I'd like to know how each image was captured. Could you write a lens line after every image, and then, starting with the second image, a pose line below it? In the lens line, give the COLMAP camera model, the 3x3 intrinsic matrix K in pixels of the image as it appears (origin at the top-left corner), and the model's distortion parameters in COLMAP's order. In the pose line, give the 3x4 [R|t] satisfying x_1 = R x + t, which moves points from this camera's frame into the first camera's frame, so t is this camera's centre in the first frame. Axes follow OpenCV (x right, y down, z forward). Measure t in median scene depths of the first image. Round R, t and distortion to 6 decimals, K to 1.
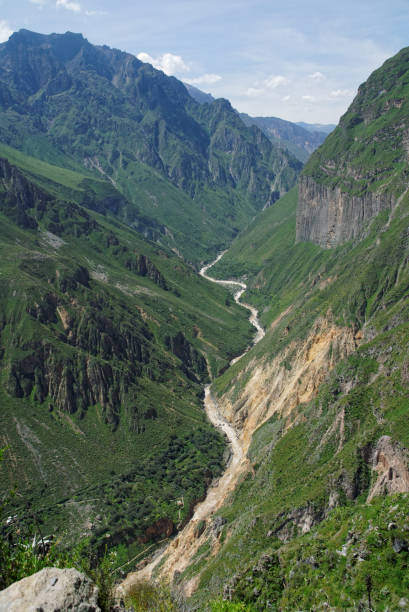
lens RADIAL K [[509.3, 0, 201.4], [0, 509.3, 307.8], [0, 0, 1]] dist [-0.153833, 0.096921]
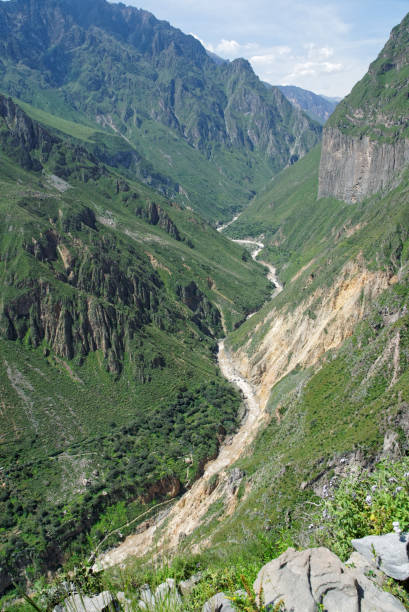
lens RADIAL K [[509.3, 0, 202.7], [0, 509.3, 308.4], [0, 0, 1]] dist [-0.153833, 0.096921]
pose [[0.999487, 0.022951, -0.022344, -0.002886], [-0.021813, 0.998515, 0.049916, 0.053878], [0.023456, -0.049403, 0.998503, 0.086892]]
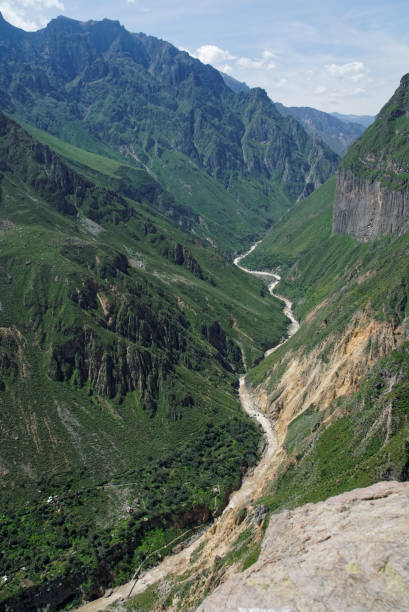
lens RADIAL K [[509.3, 0, 202.8], [0, 509.3, 307.6], [0, 0, 1]] dist [-0.153833, 0.096921]
pose [[0.998262, 0.030306, -0.050552, -0.020256], [-0.029293, 0.999358, 0.020651, 0.000028], [0.051146, -0.019134, 0.998508, -0.005667]]
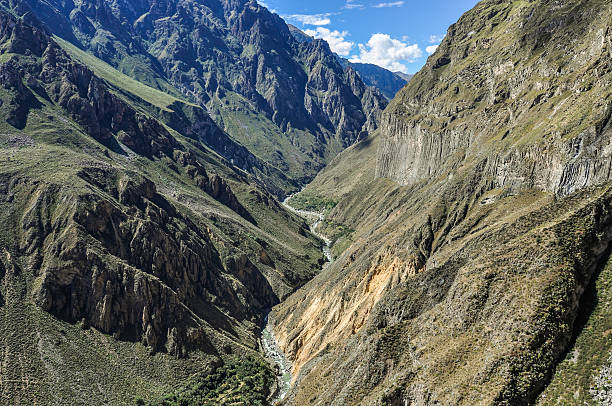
lens RADIAL K [[480.0, 0, 306.2], [0, 480.0, 207.2], [0, 0, 1]] dist [0.004265, 0.003023]
pose [[0.996979, 0.074798, 0.020942, 0.054058], [-0.073123, 0.994740, -0.071731, 0.014823], [-0.026197, 0.069983, 0.997204, 0.070620]]
